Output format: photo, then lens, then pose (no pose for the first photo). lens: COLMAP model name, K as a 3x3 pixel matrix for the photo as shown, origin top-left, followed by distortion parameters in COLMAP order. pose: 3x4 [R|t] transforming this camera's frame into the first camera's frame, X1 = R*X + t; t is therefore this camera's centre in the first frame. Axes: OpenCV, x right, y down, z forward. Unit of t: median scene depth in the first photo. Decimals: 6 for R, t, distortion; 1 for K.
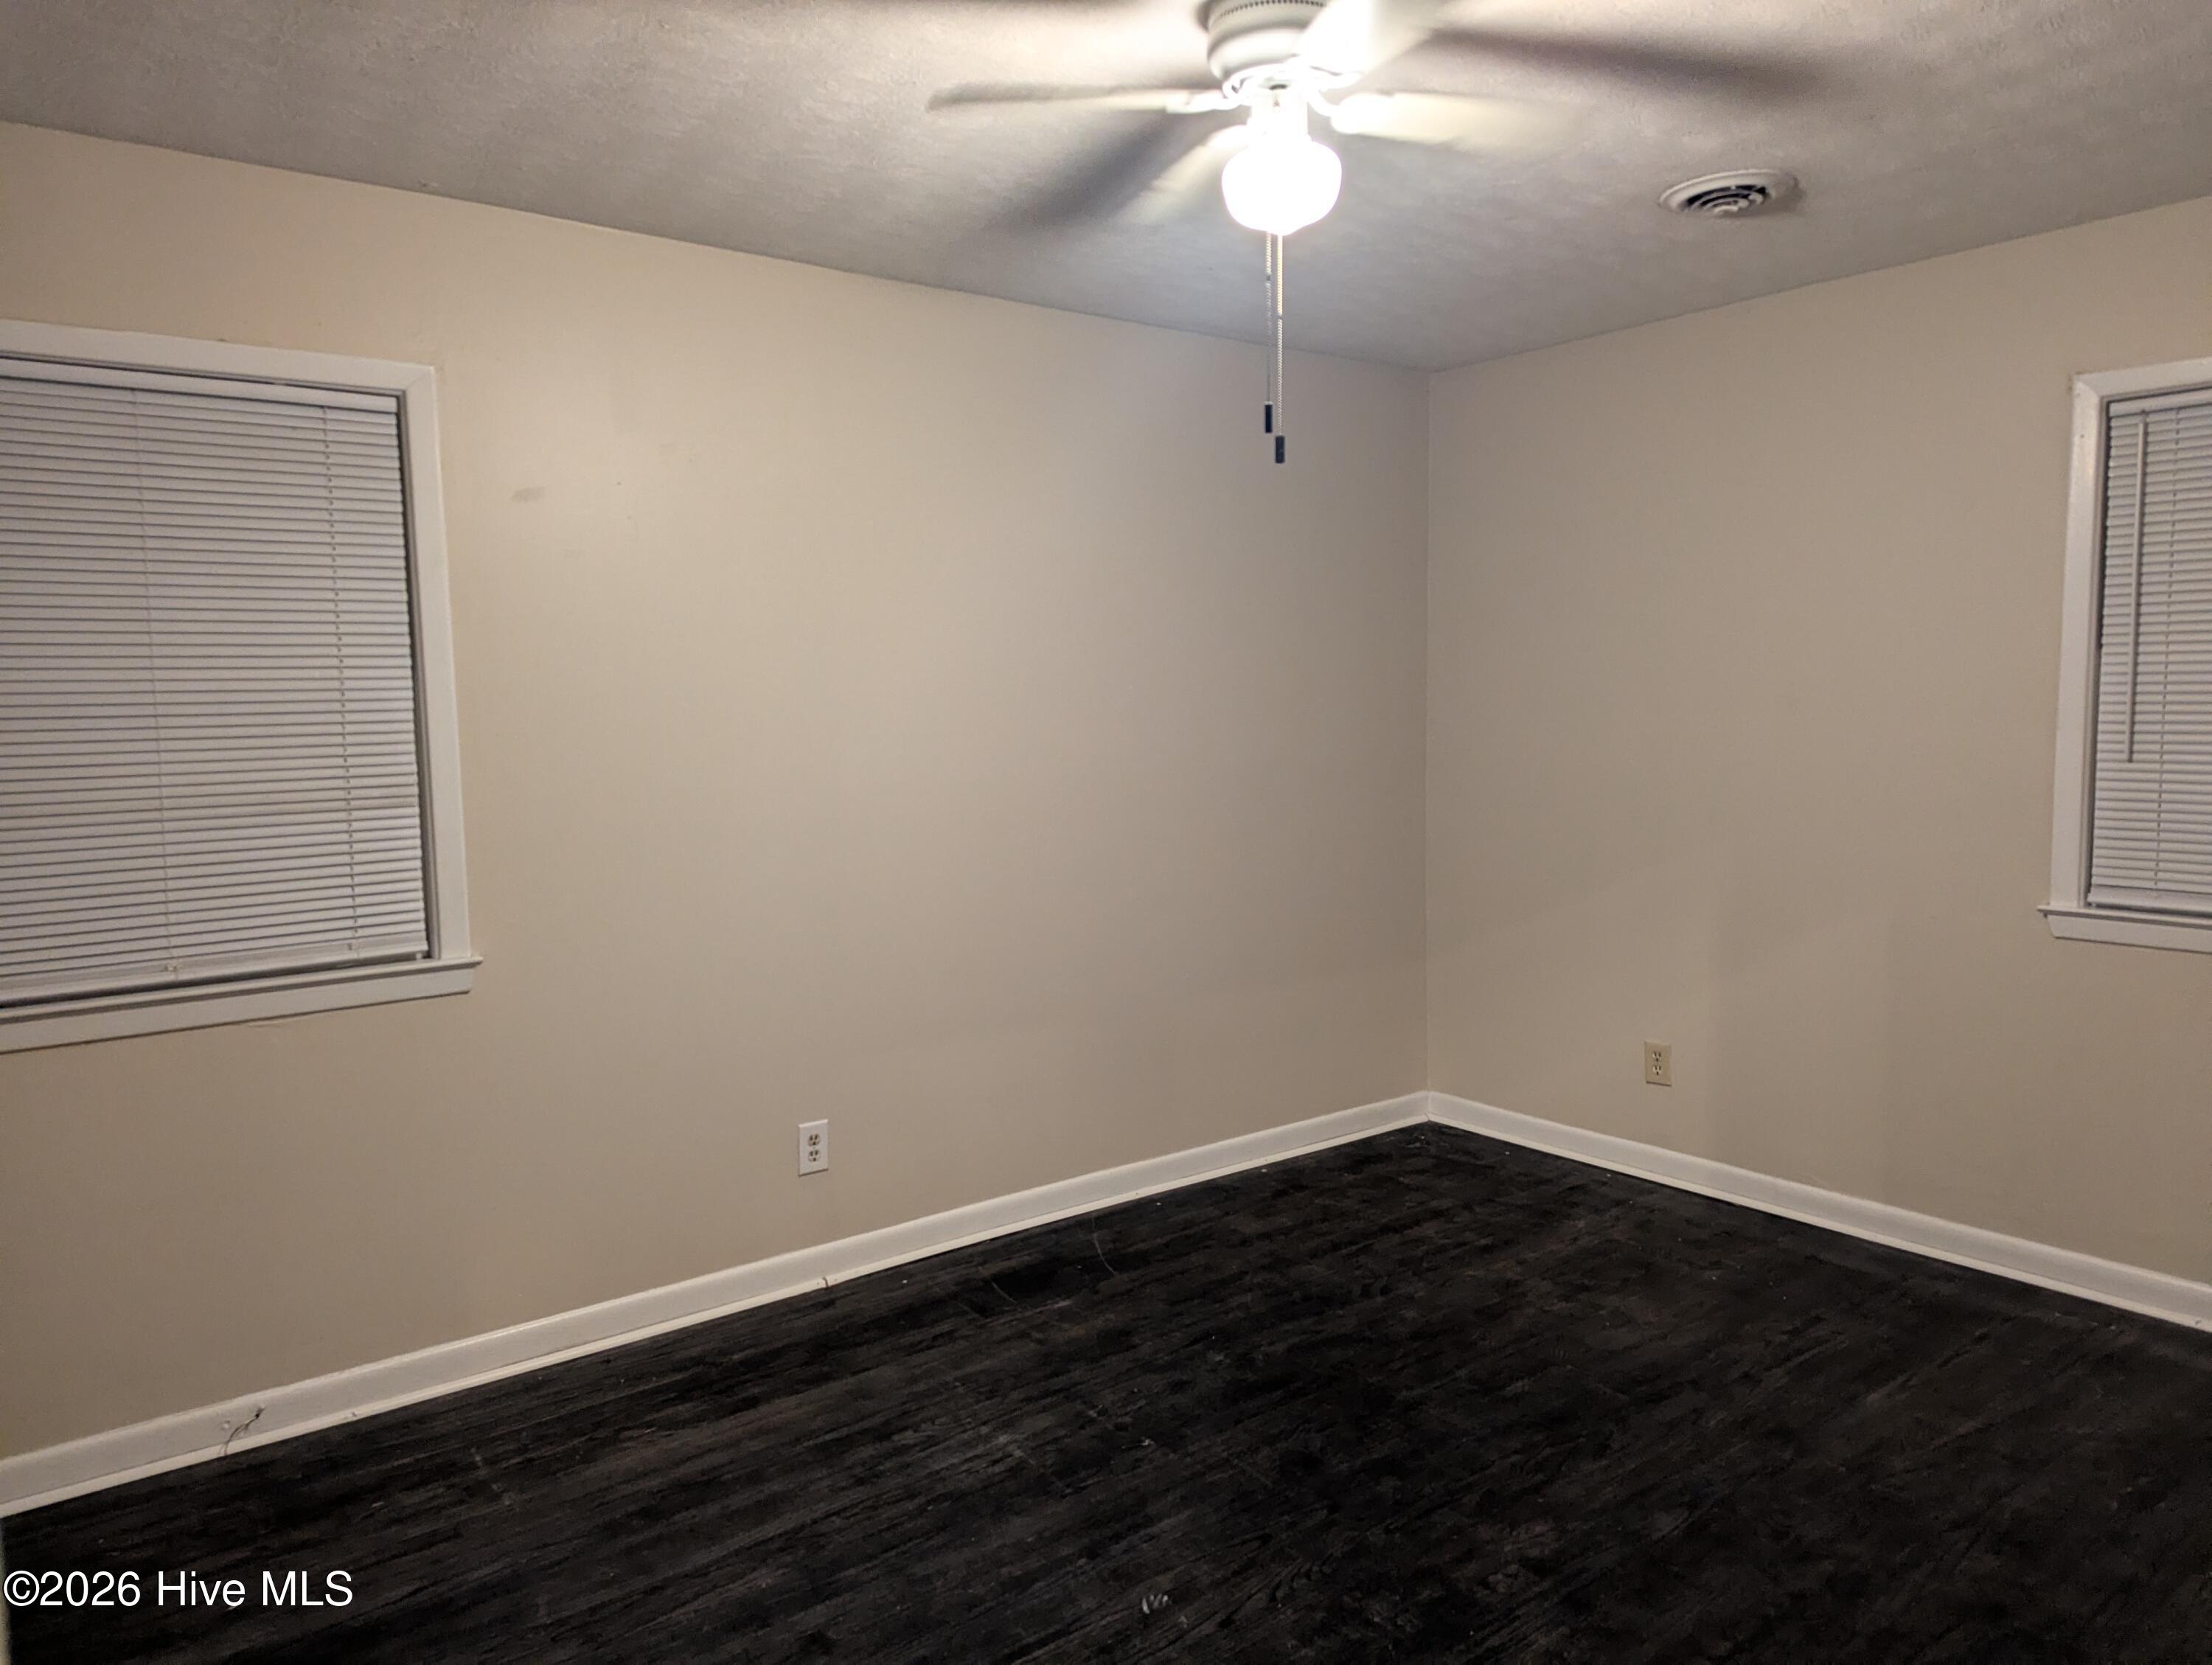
lens RADIAL K [[1548.9, 0, 1094.1], [0, 1548.9, 844.1], [0, 0, 1]] dist [0.068992, -0.065570]
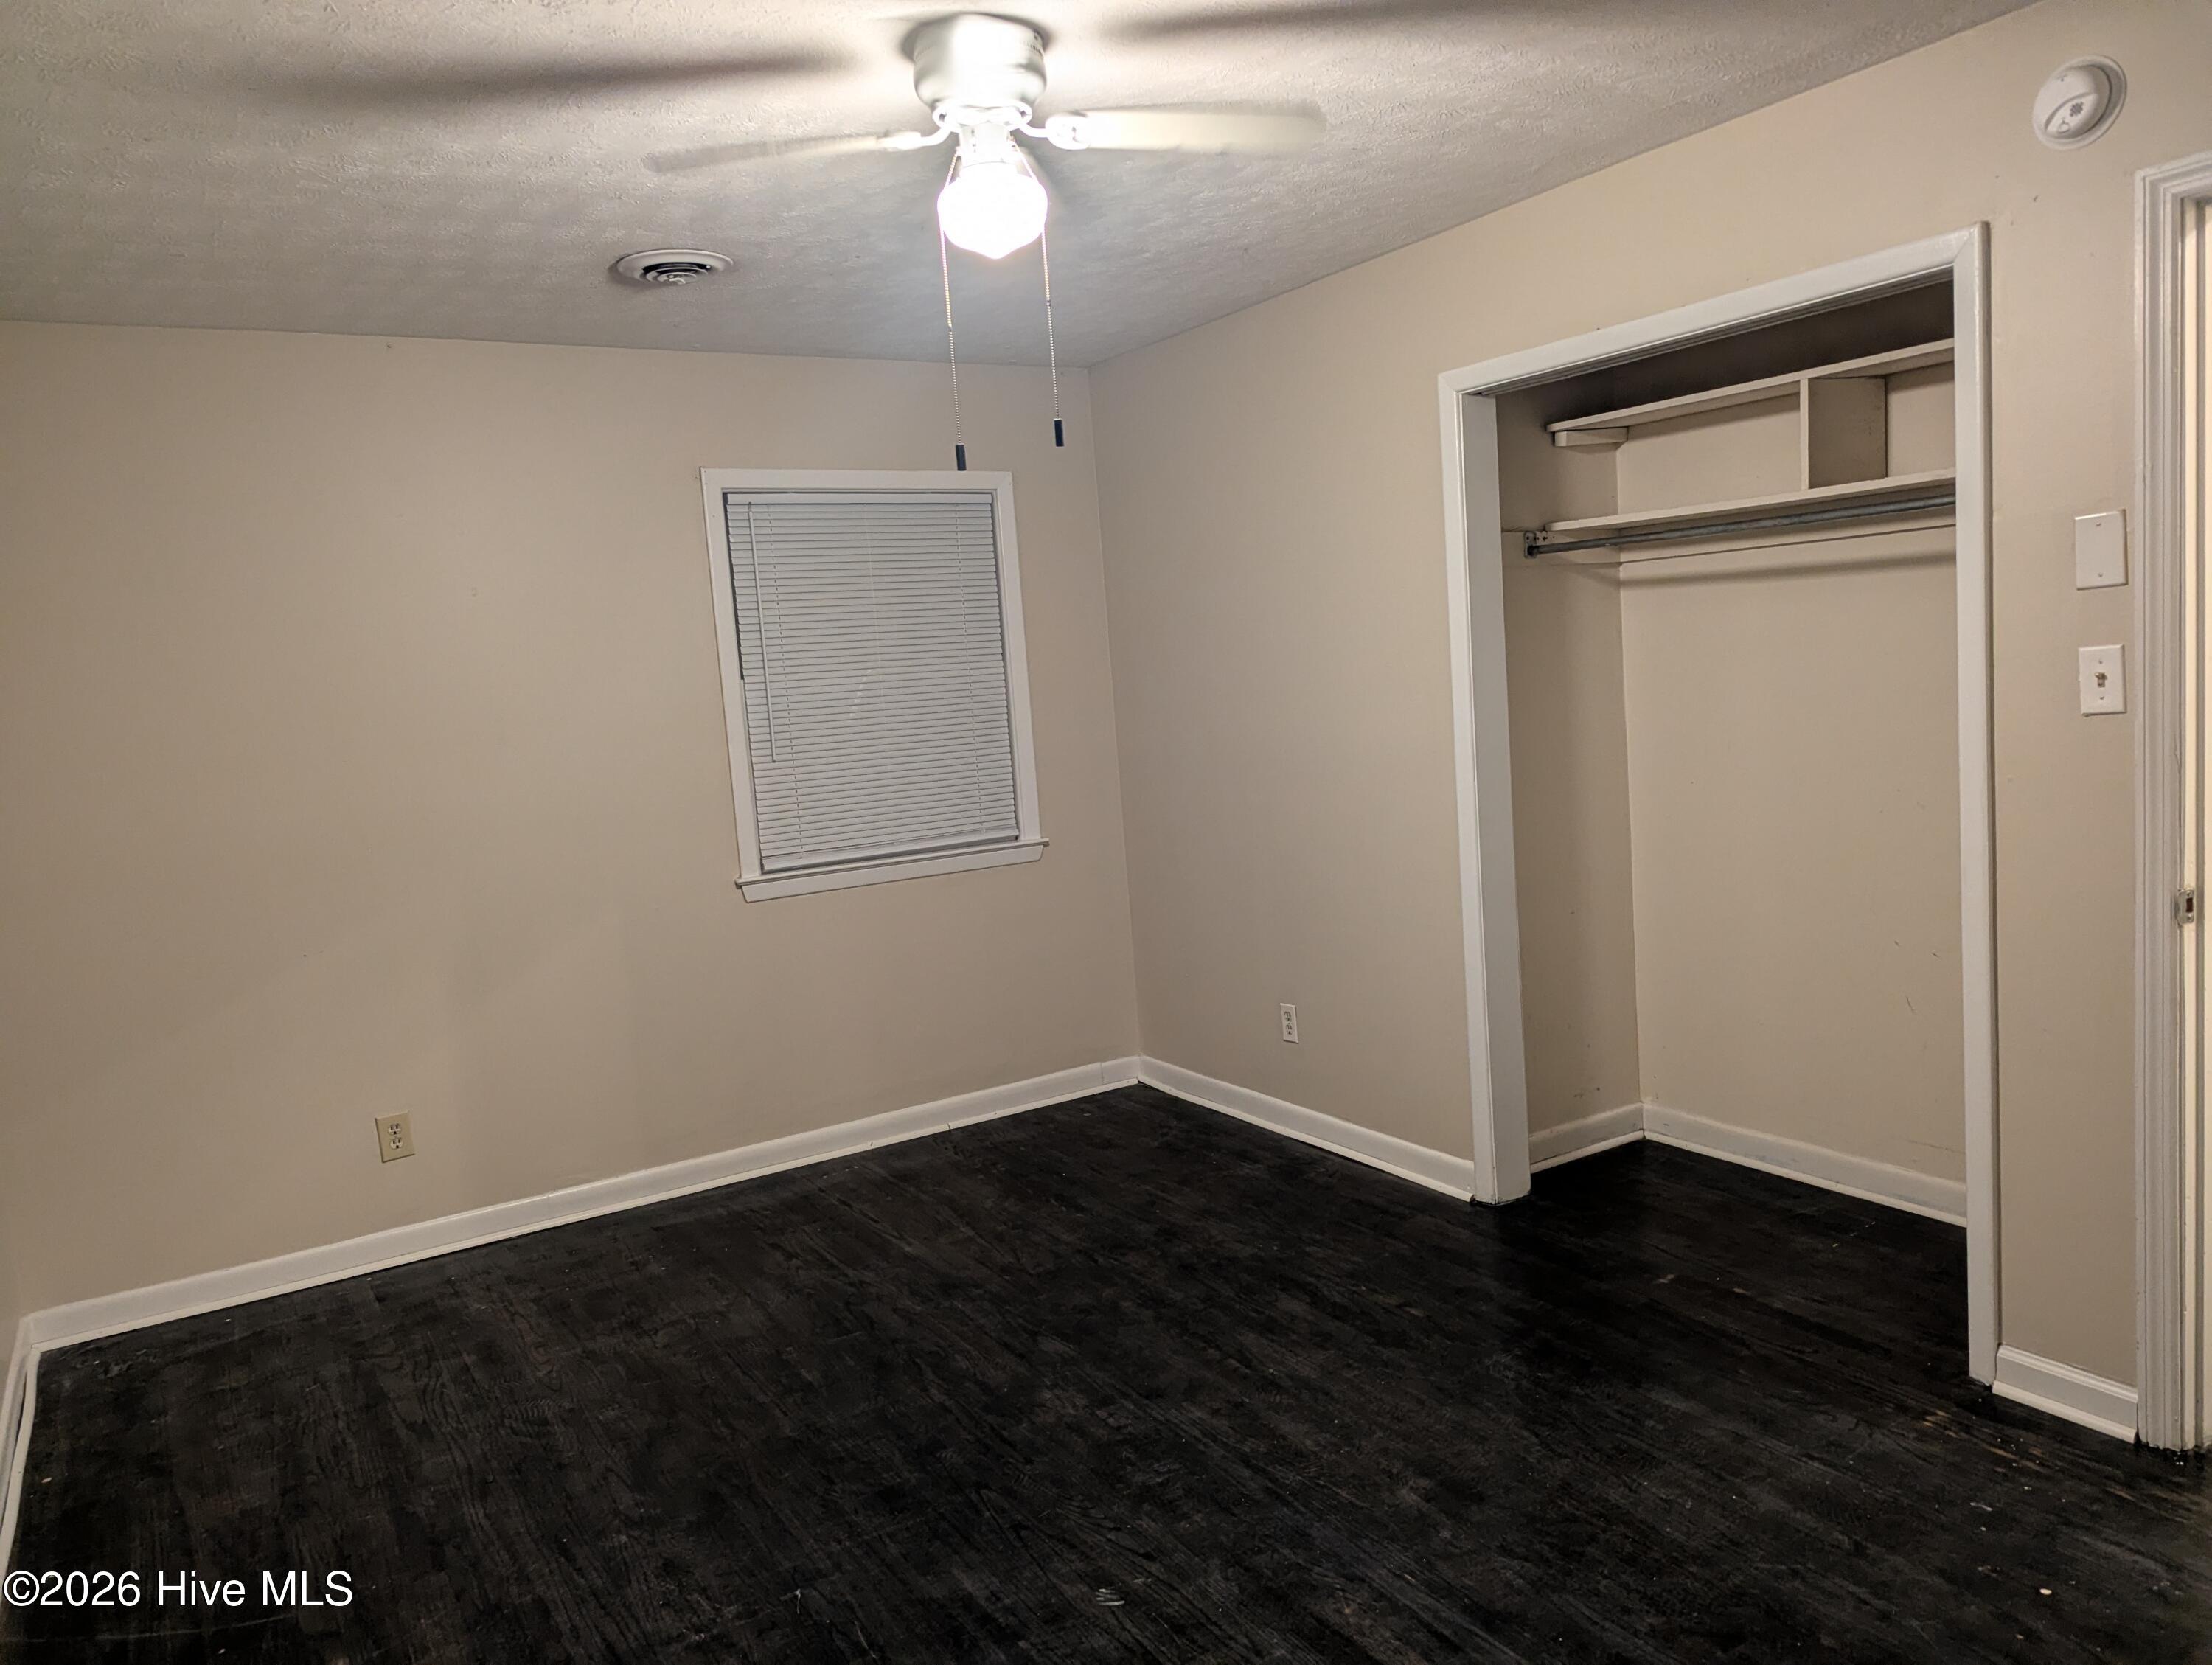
lens RADIAL K [[1548.9, 0, 1104.1], [0, 1548.9, 834.6], [0, 0, 1]] dist [0.068992, -0.065570]
pose [[0.114530, -0.106843, 0.987658, -0.638992], [0.170065, 0.981632, 0.086470, -0.058817], [-0.978755, 0.158062, 0.130597, 0.562900]]
